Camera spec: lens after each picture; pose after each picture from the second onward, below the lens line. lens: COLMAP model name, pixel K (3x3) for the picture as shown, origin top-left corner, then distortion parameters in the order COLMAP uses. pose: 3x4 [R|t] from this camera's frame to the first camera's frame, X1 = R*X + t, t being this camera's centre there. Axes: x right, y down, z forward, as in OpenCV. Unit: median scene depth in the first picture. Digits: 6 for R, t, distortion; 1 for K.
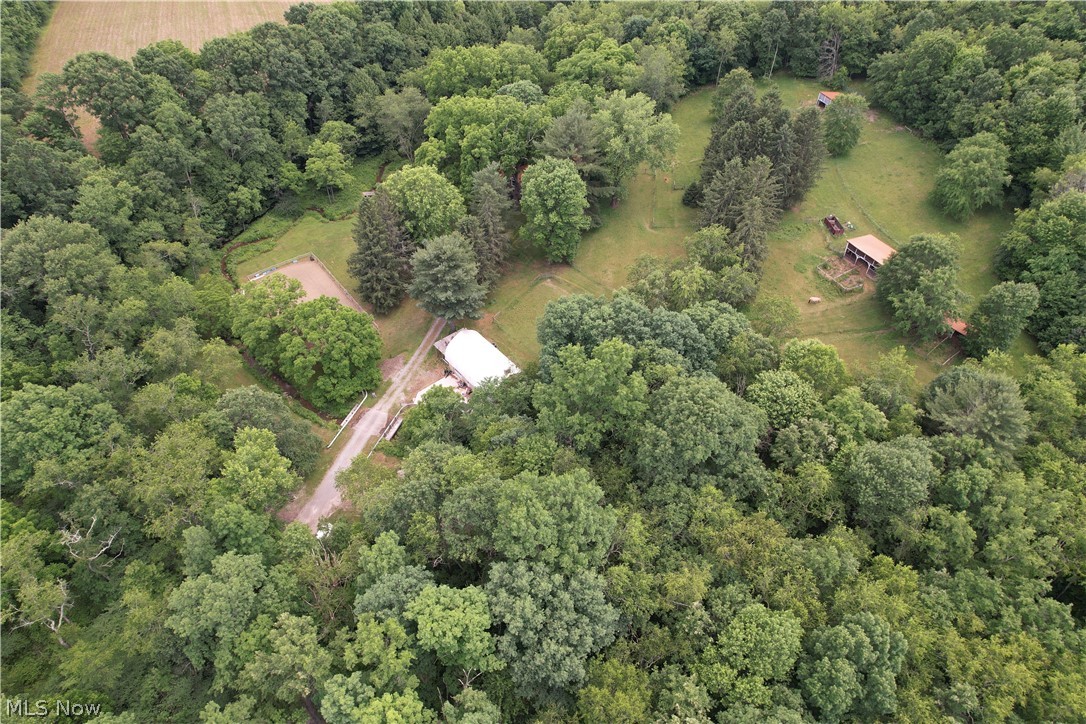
lens RADIAL K [[704.3, 0, 531.3], [0, 704.3, 381.7], [0, 0, 1]] dist [-0.075221, 0.064859]
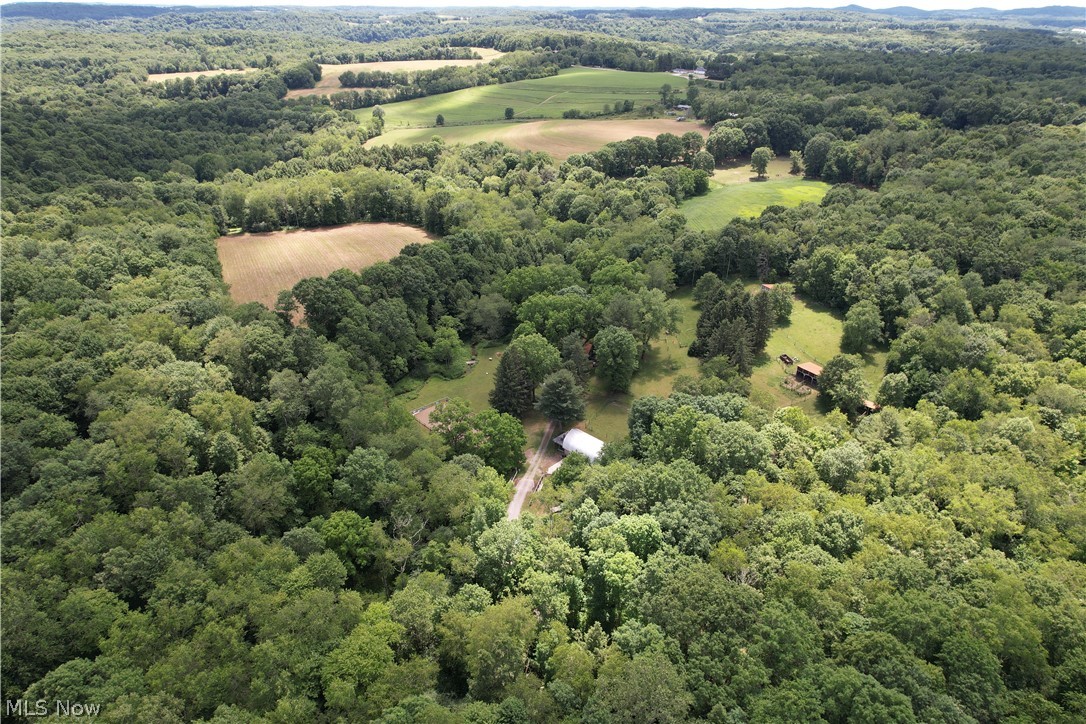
lens RADIAL K [[704.3, 0, 539.5], [0, 704.3, 367.5], [0, 0, 1]] dist [-0.075221, 0.064859]
pose [[0.995554, -0.048011, 0.081043, -0.255425], [0.070691, 0.949427, -0.305926, 0.239516], [-0.062257, 0.310294, 0.948600, -0.470954]]
